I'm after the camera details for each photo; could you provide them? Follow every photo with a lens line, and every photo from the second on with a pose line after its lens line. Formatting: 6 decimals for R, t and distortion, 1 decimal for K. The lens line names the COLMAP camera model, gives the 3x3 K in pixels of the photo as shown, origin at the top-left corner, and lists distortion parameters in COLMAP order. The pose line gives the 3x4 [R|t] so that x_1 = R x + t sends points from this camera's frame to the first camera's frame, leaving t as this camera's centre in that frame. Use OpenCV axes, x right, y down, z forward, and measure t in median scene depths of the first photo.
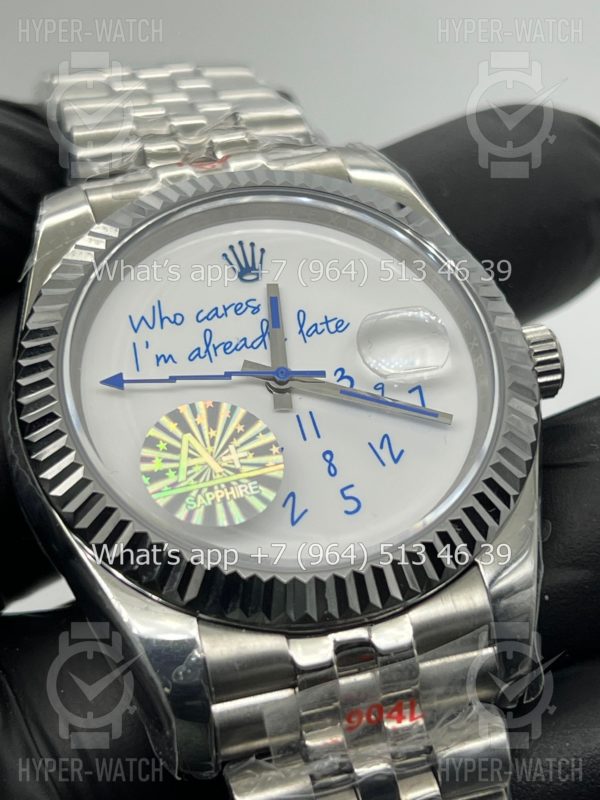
lens RADIAL K [[1840.4, 0, 296.0], [0, 1840.4, 401.9], [0, 0, 1]] dist [0.207320, 0.000000]
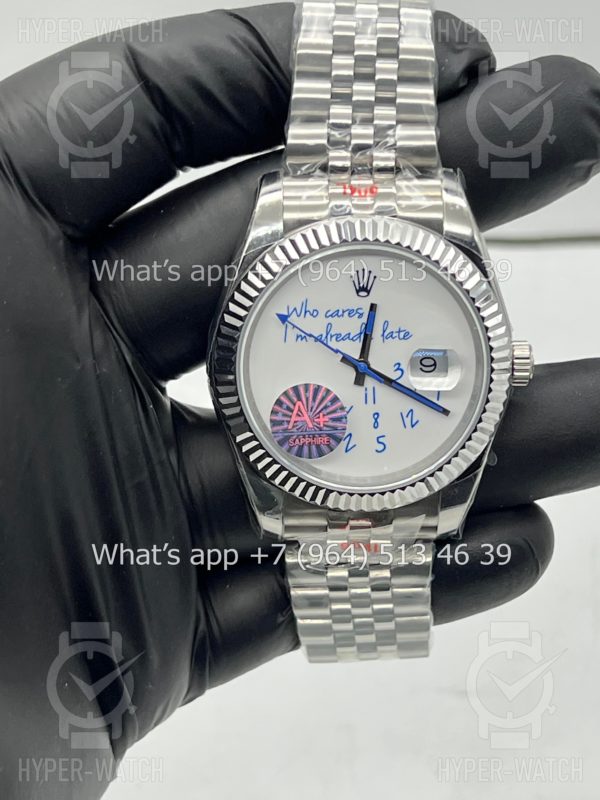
lens RADIAL K [[1840.4, 0, 301.8], [0, 1840.4, 402.3], [0, 0, 1]] dist [0.207320, 0.000000]
pose [[0.962498, 0.266064, -0.052997, 0.038950], [-0.180308, 0.773340, 0.607811, -1.053488], [0.202701, -0.575461, 0.792311, -0.431349]]
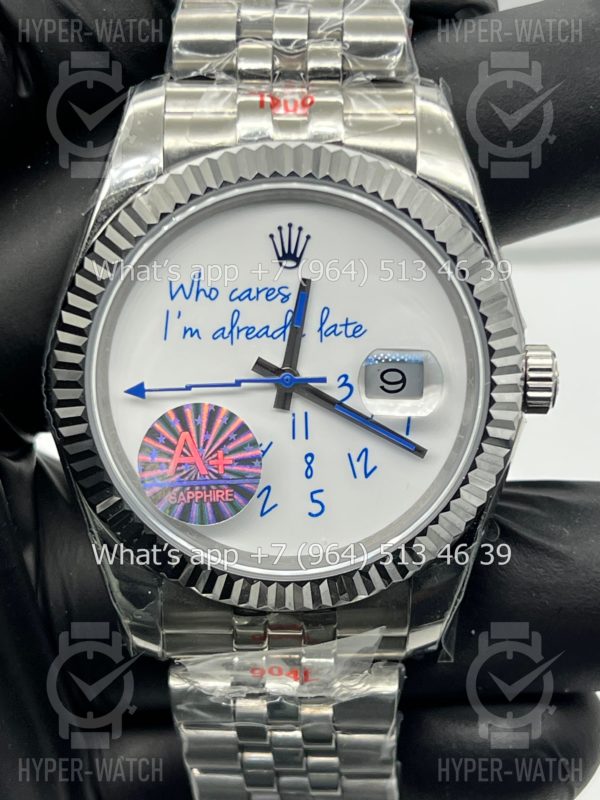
lens RADIAL K [[1840.4, 0, 300.7], [0, 1840.4, 405.9], [0, 0, 1]] dist [0.207320, 0.000000]
pose [[0.960567, 0.271416, -0.060361, 0.071538], [-0.194131, 0.810085, 0.553241, -0.619377], [0.199056, -0.519707, 0.830832, 0.069915]]
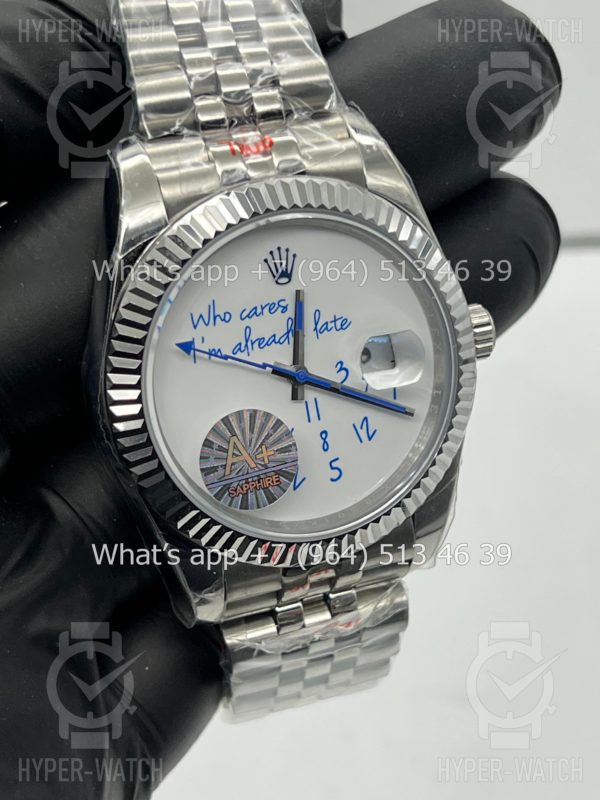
lens RADIAL K [[1840.4, 0, 305.6], [0, 1840.4, 395.4], [0, 0, 1]] dist [0.207320, 0.000000]
pose [[0.966881, 0.070929, 0.245173, -0.331760], [-0.198899, 0.811365, 0.549660, -0.740162], [-0.159938, -0.580221, 0.798601, -0.077436]]
